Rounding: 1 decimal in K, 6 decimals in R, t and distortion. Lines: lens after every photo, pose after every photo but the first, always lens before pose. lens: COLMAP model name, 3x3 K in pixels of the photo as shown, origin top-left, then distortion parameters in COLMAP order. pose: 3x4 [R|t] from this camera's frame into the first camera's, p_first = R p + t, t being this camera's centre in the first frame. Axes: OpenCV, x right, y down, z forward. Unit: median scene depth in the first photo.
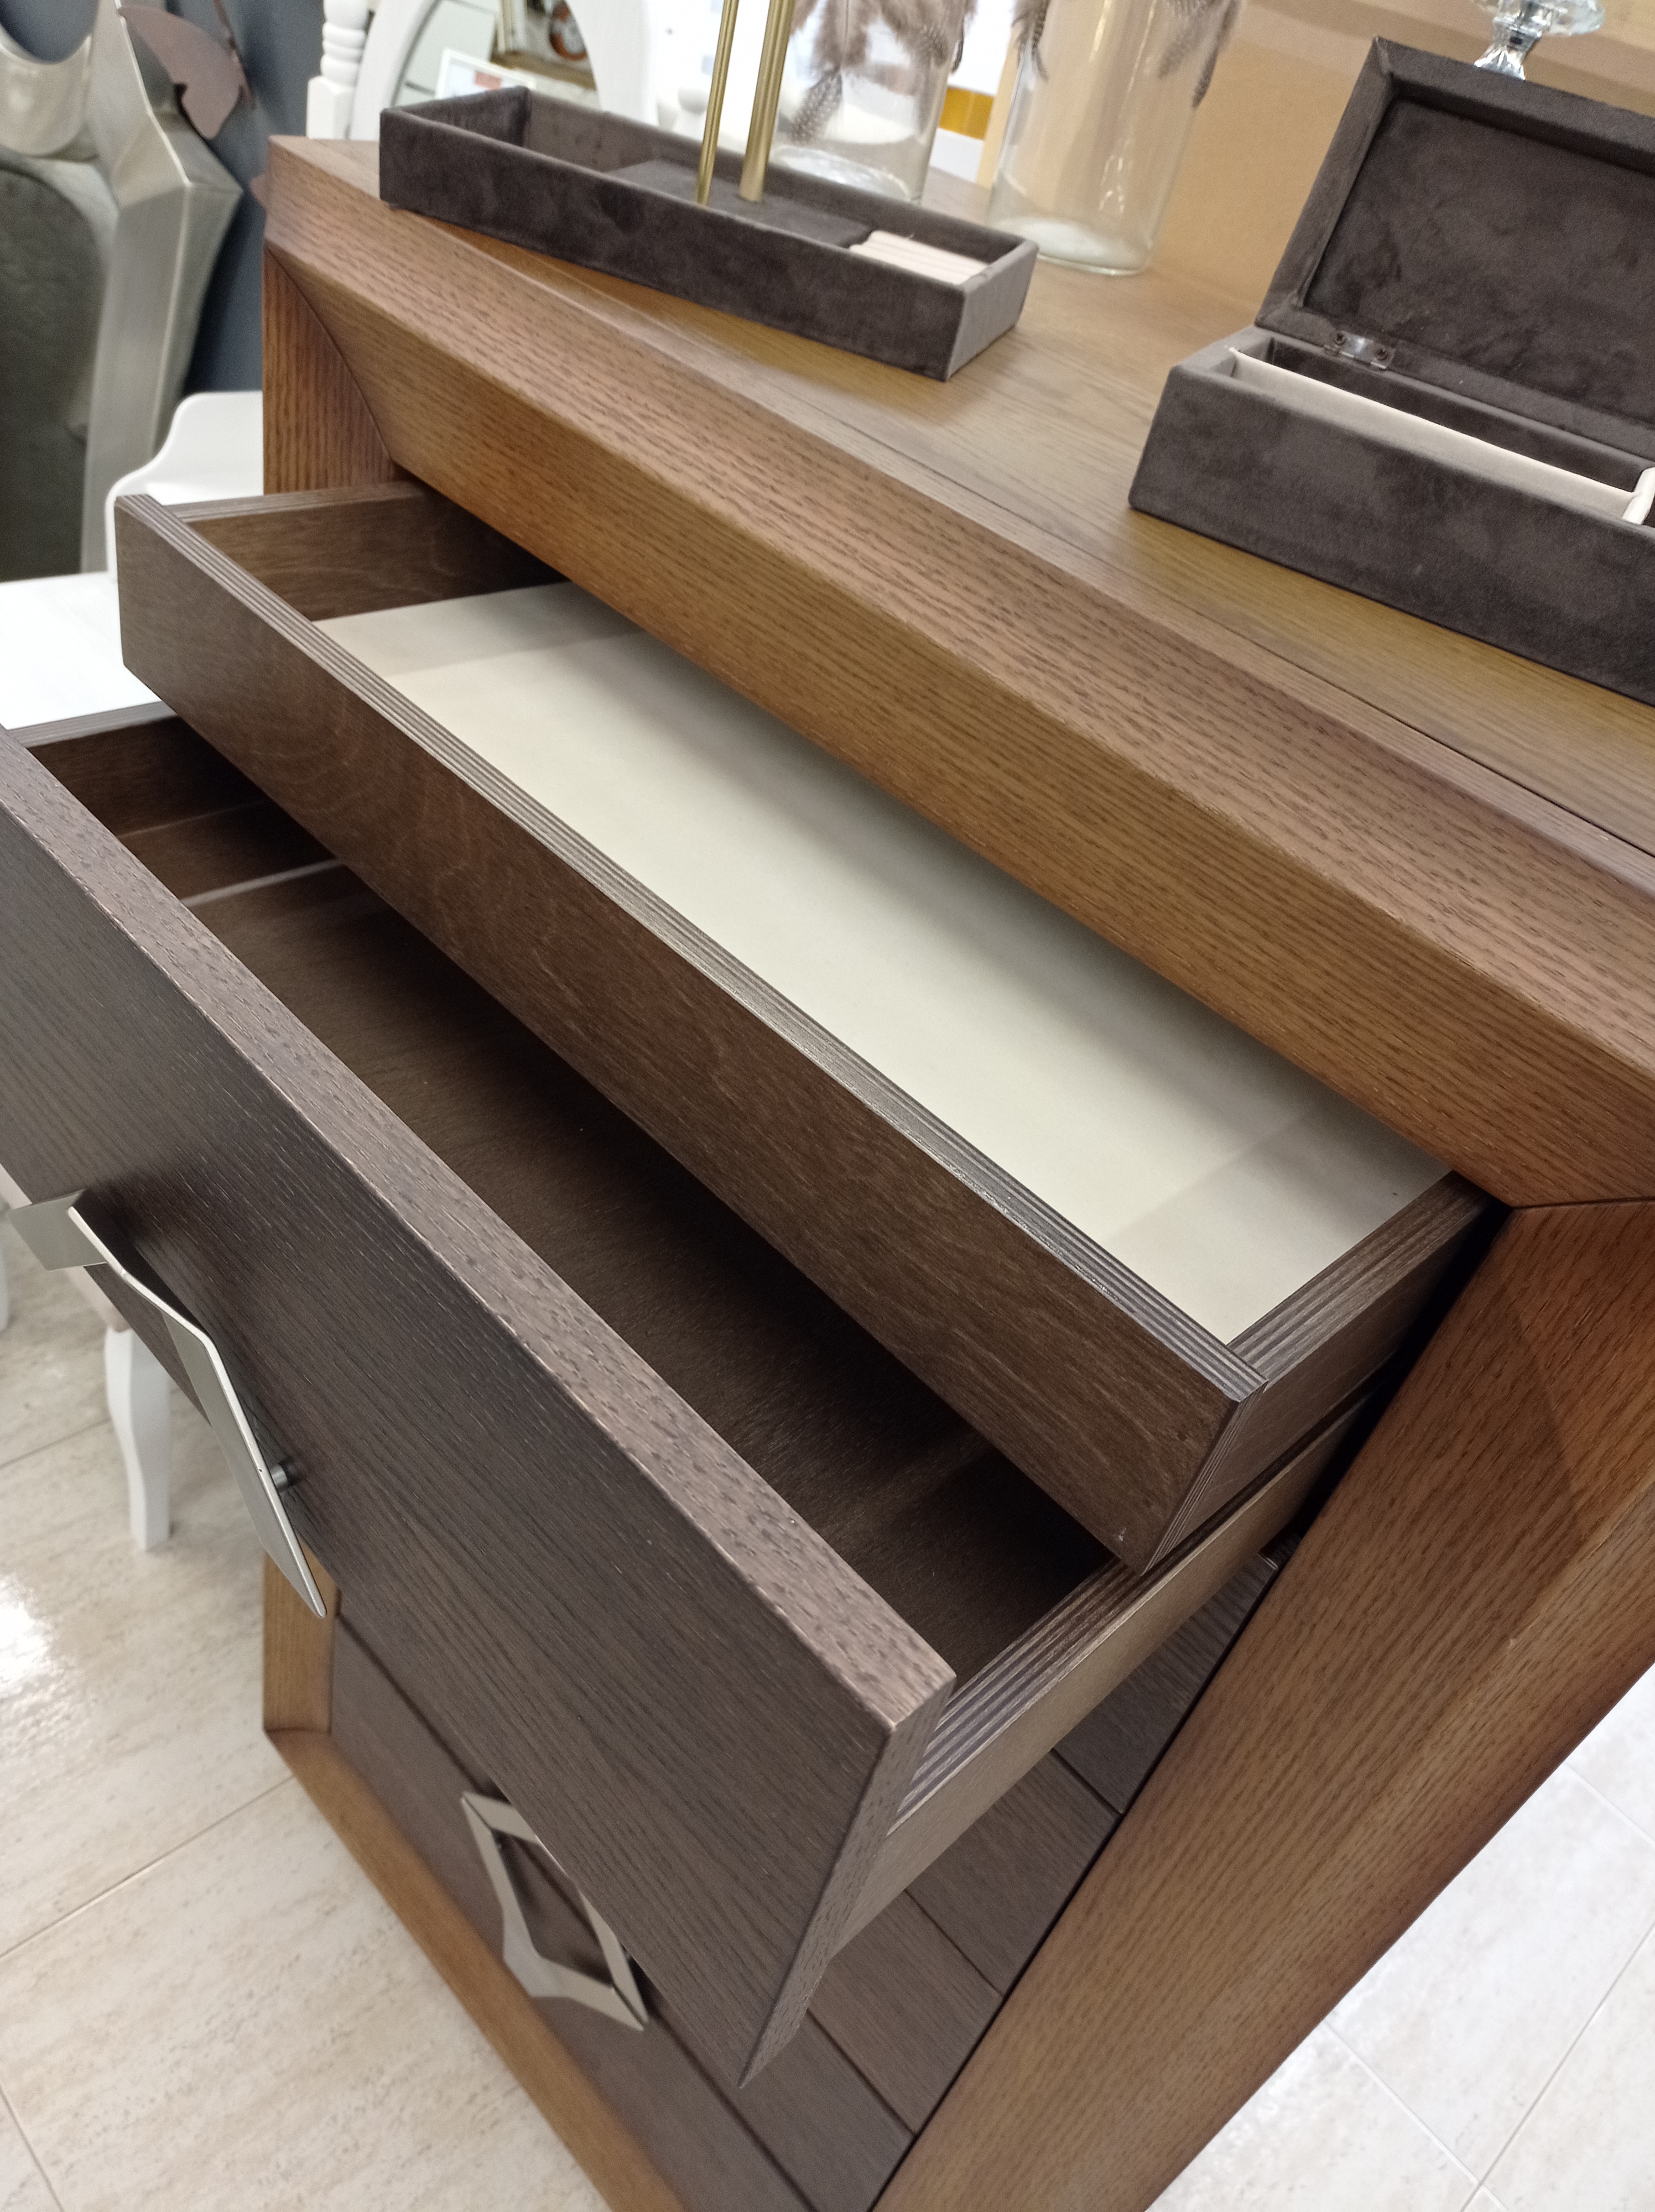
lens RADIAL K [[1667.1, 0, 827.5], [0, 1667.1, 1106.0], [0, 0, 1]] dist [0.004275, -0.004084]
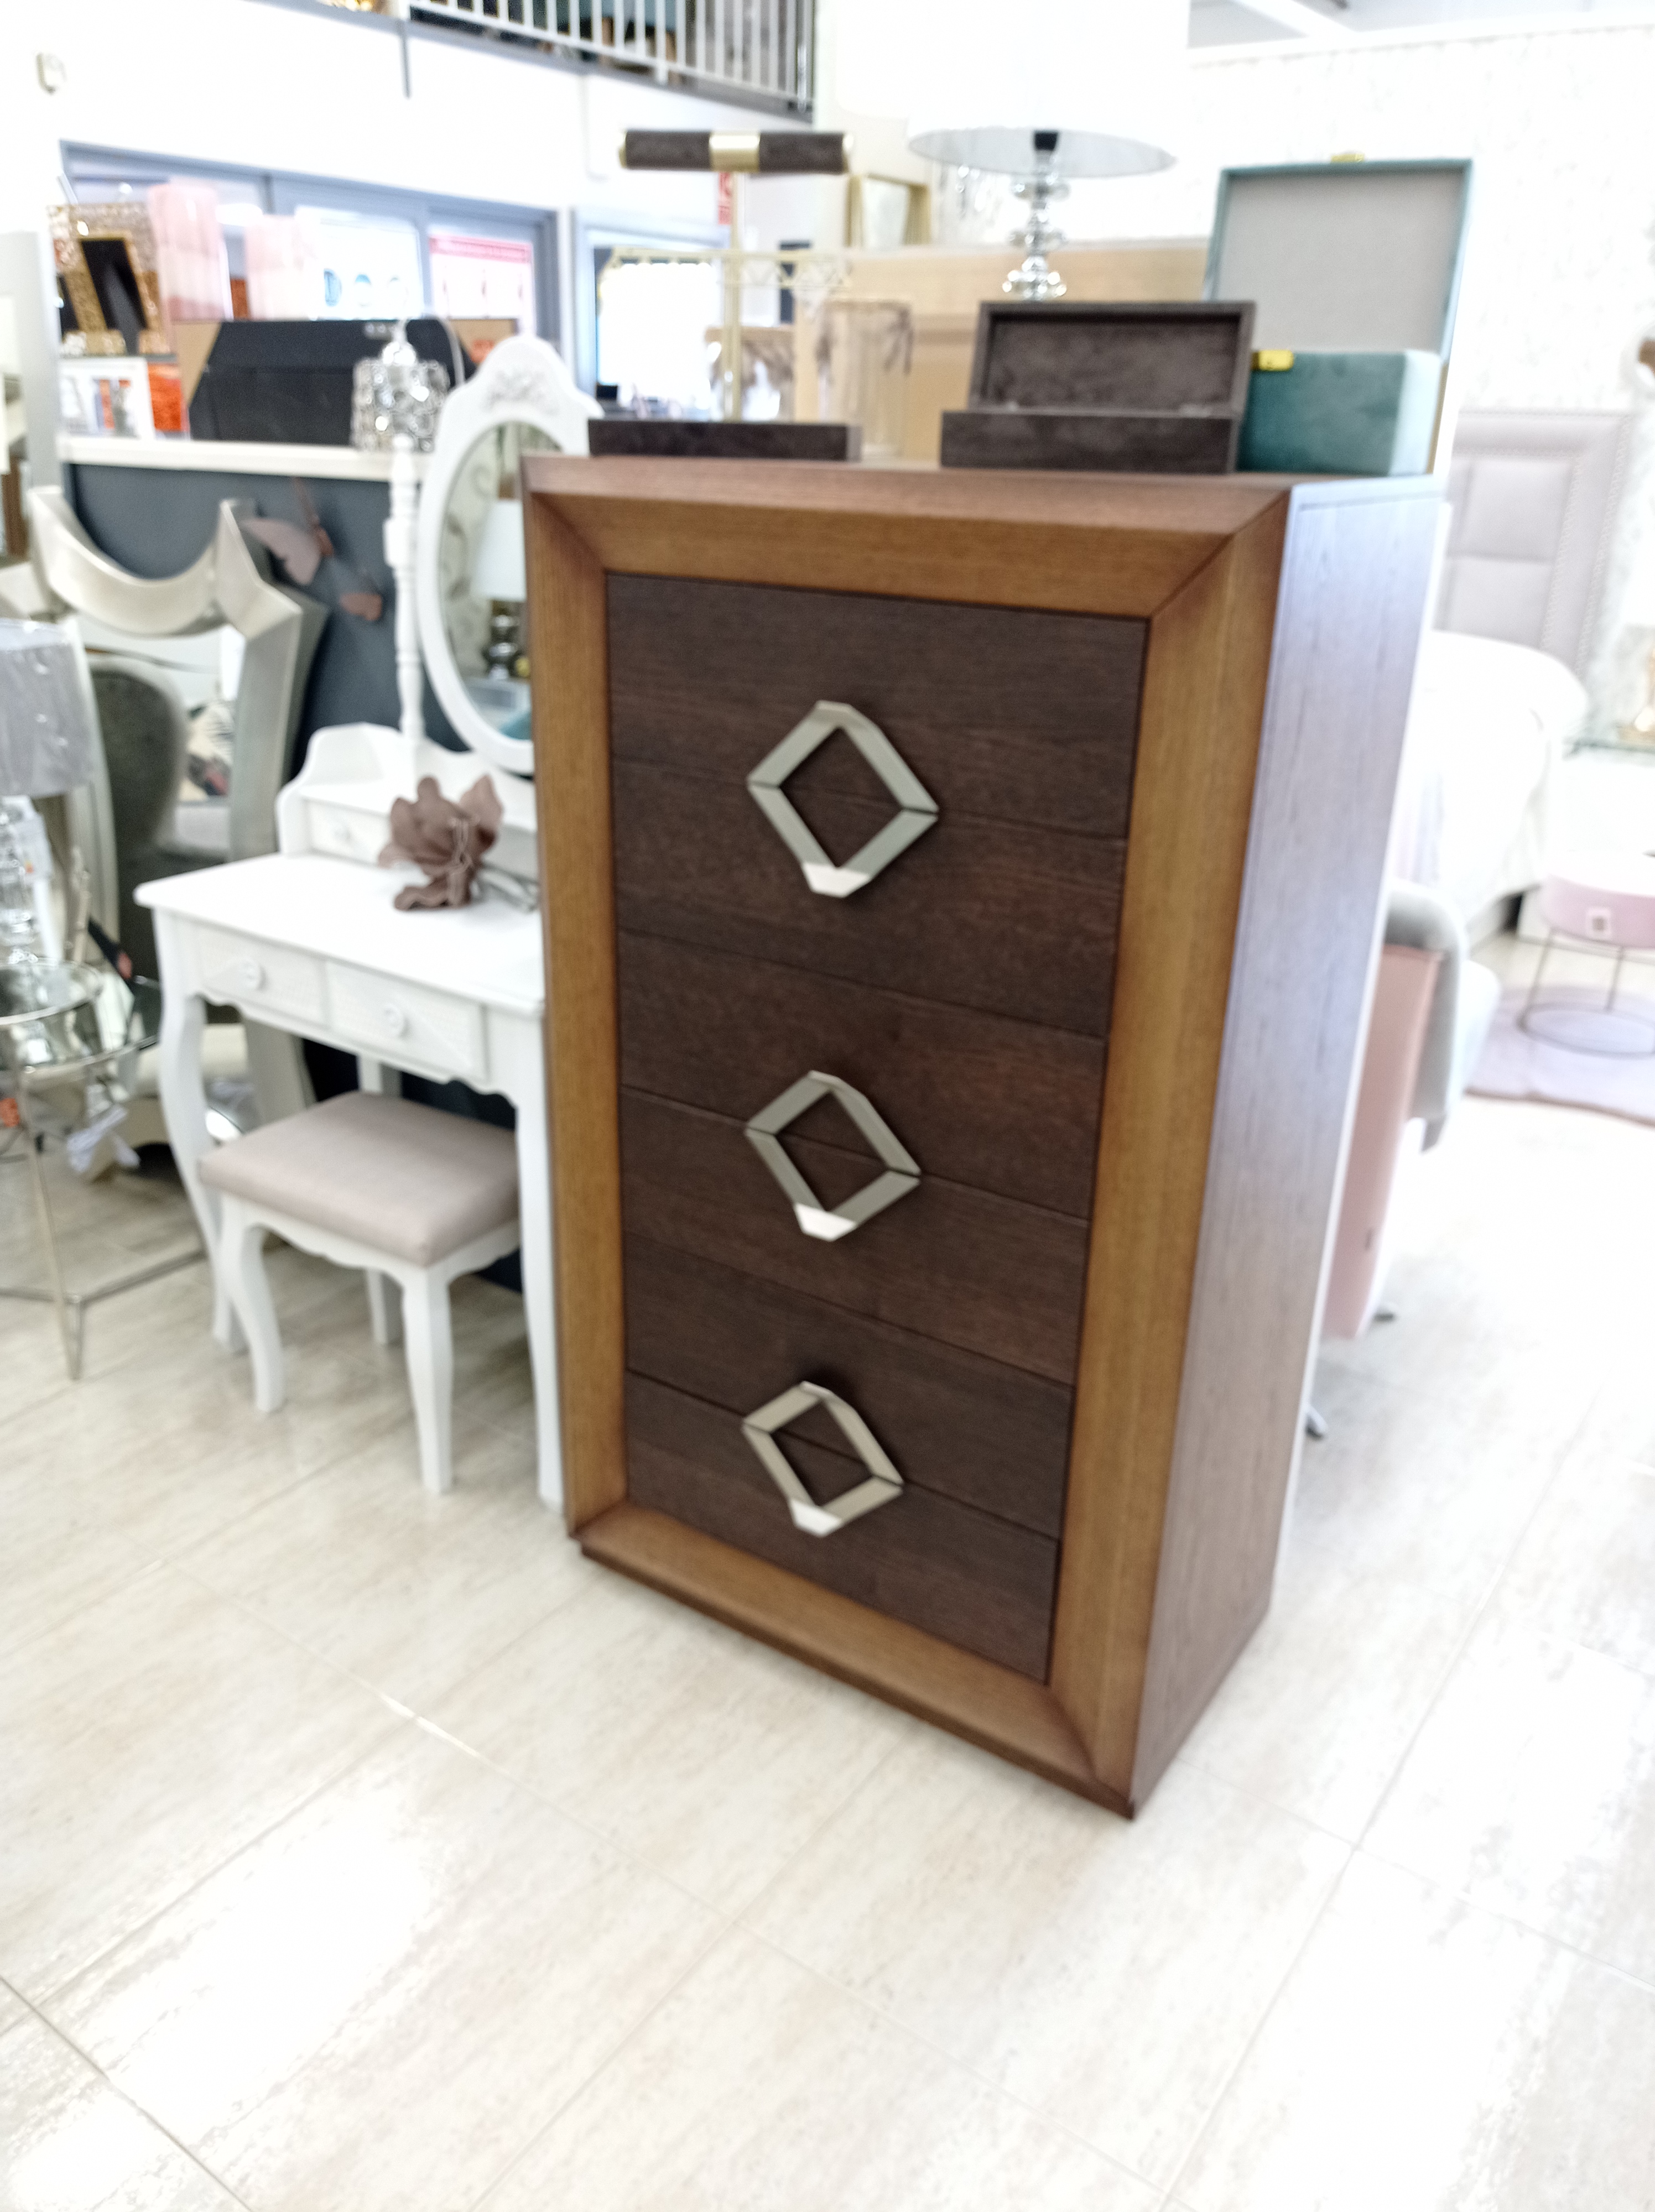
lens RADIAL K [[1667.1, 0, 827.5], [0, 1667.1, 1106.0], [0, 0, 1]] dist [0.004275, -0.004084]
pose [[0.962670, -0.247861, 0.108770, -0.503397], [0.267467, 0.932772, -0.241658, 1.121838], [-0.041560, 0.261729, 0.964246, -1.191258]]
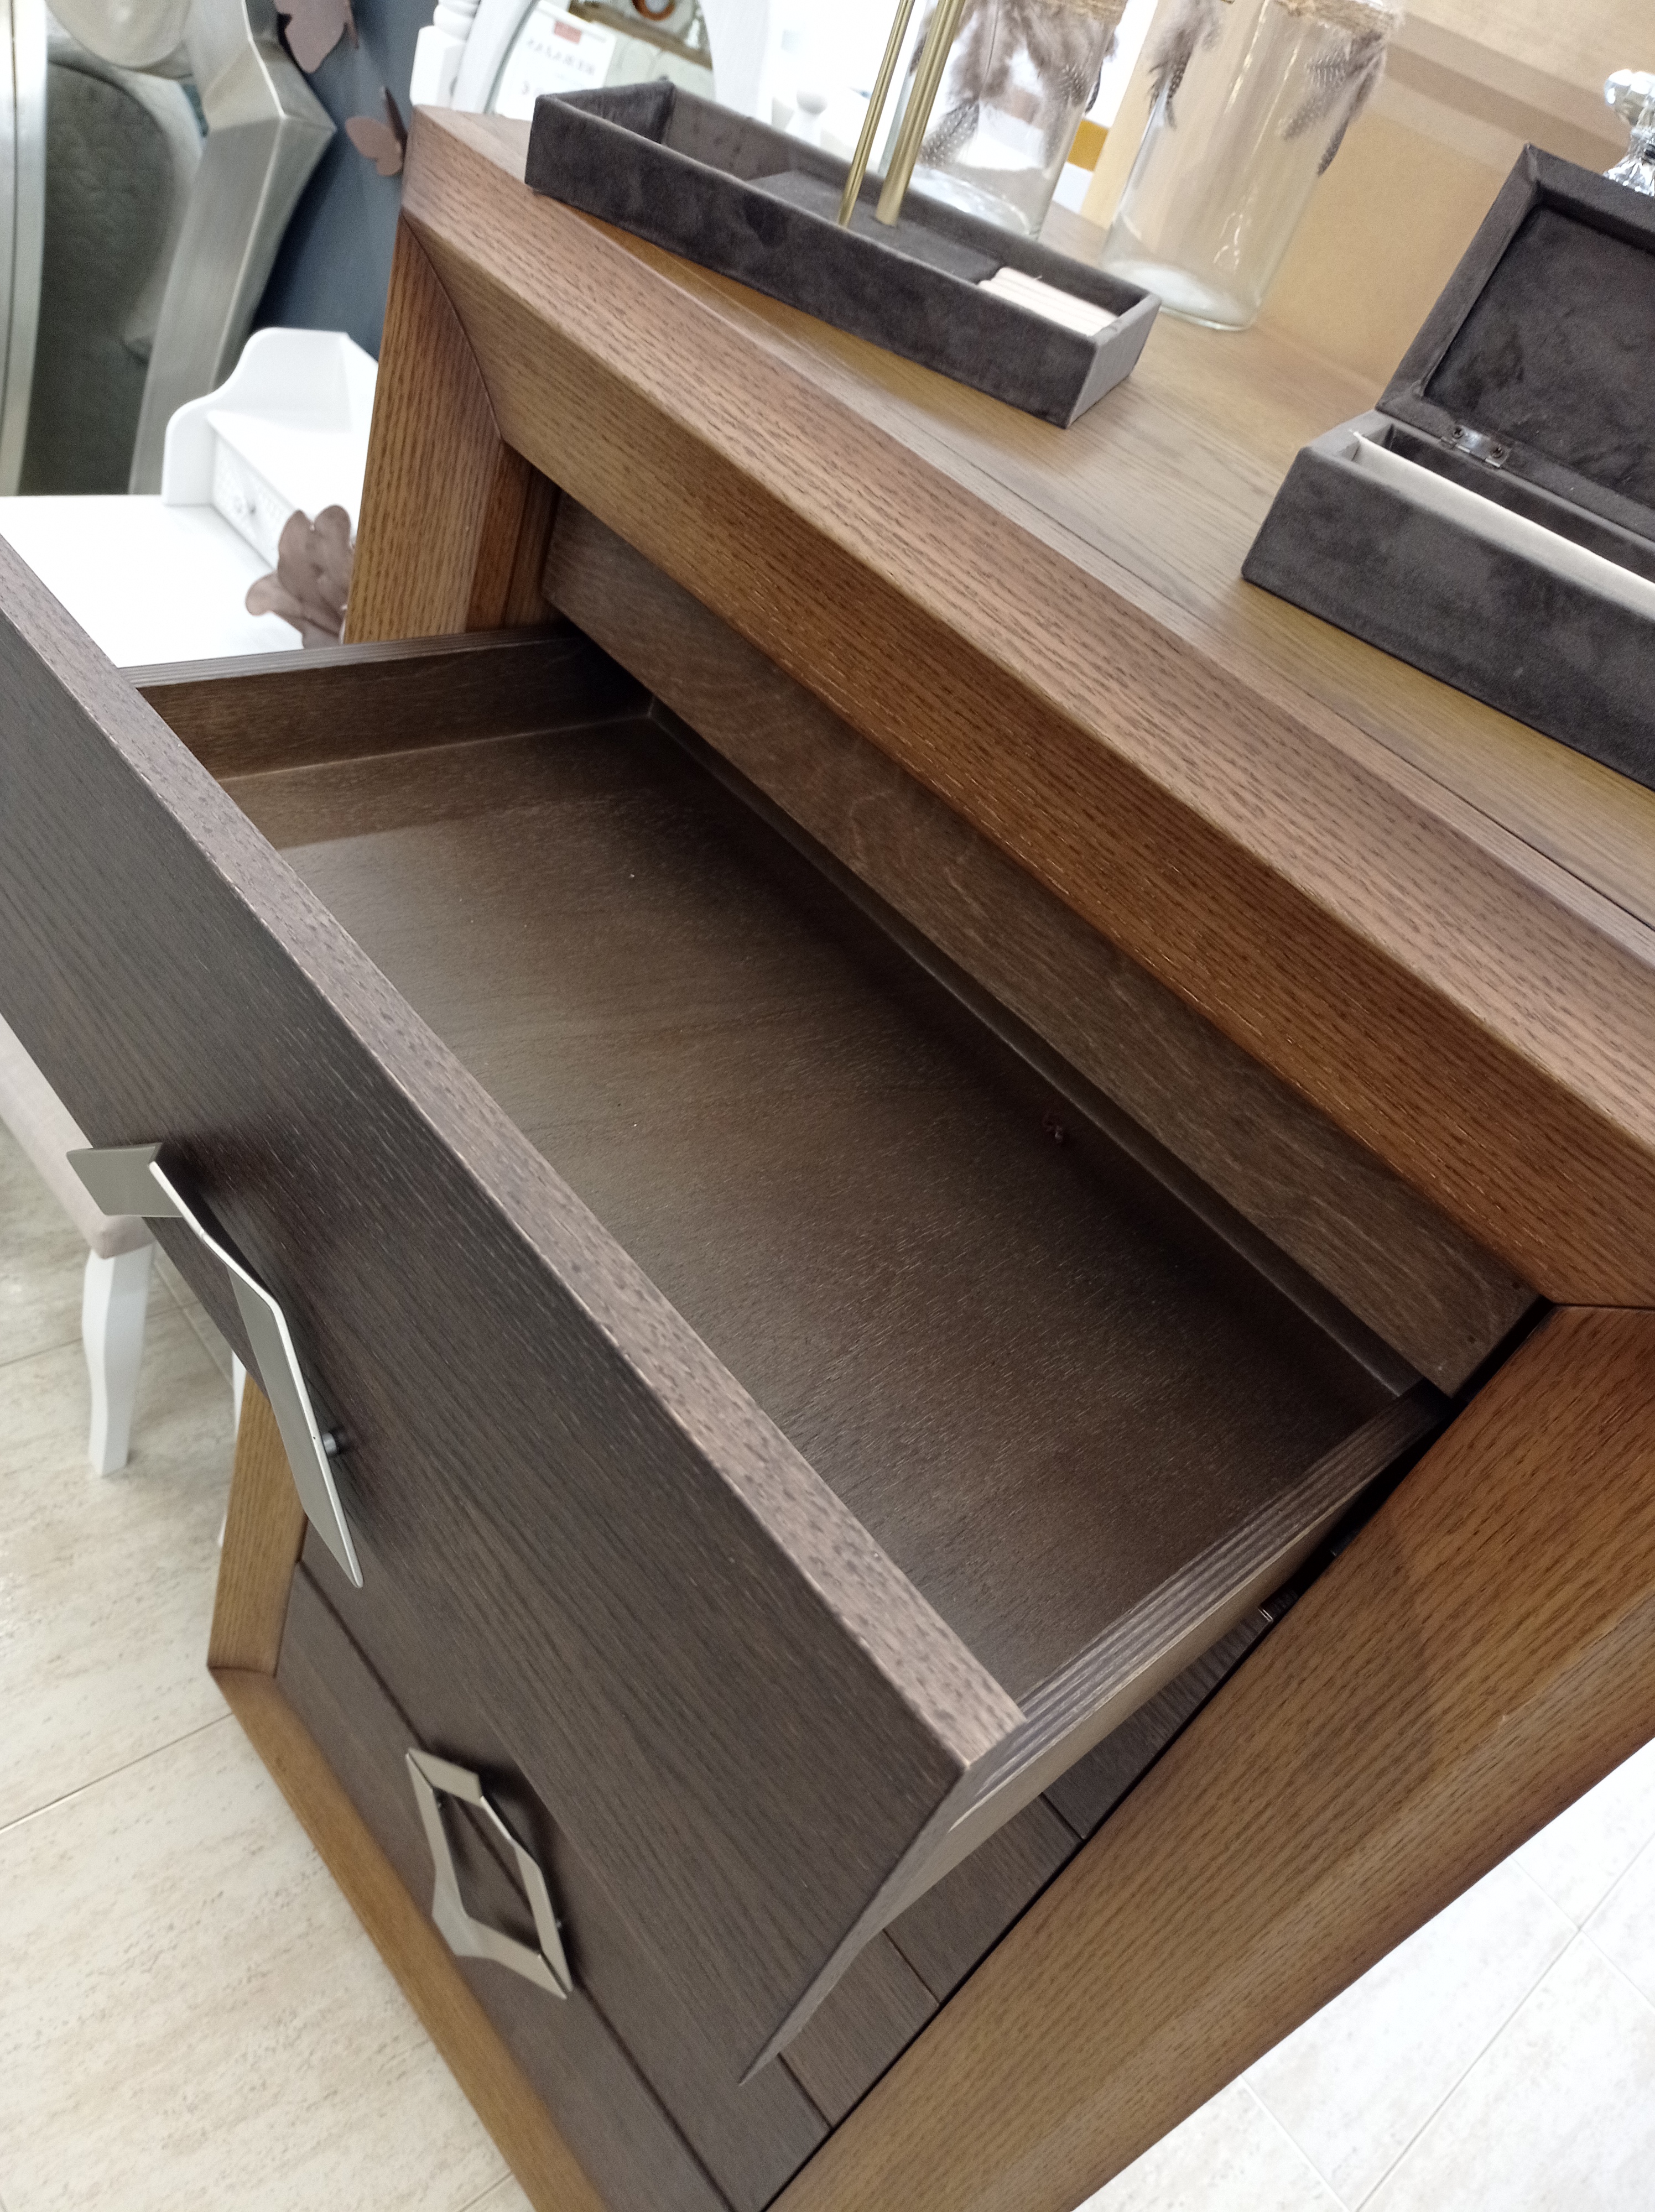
lens RADIAL K [[1662.9, 0, 827.5], [0, 1662.9, 1106.0], [0, 0, 1]] dist [0.008105, -0.007240]
pose [[0.994533, 0.101637, 0.023957, -0.063539], [-0.101876, 0.994757, 0.008953, -0.020775], [-0.022922, -0.011344, 0.999673, -0.017018]]
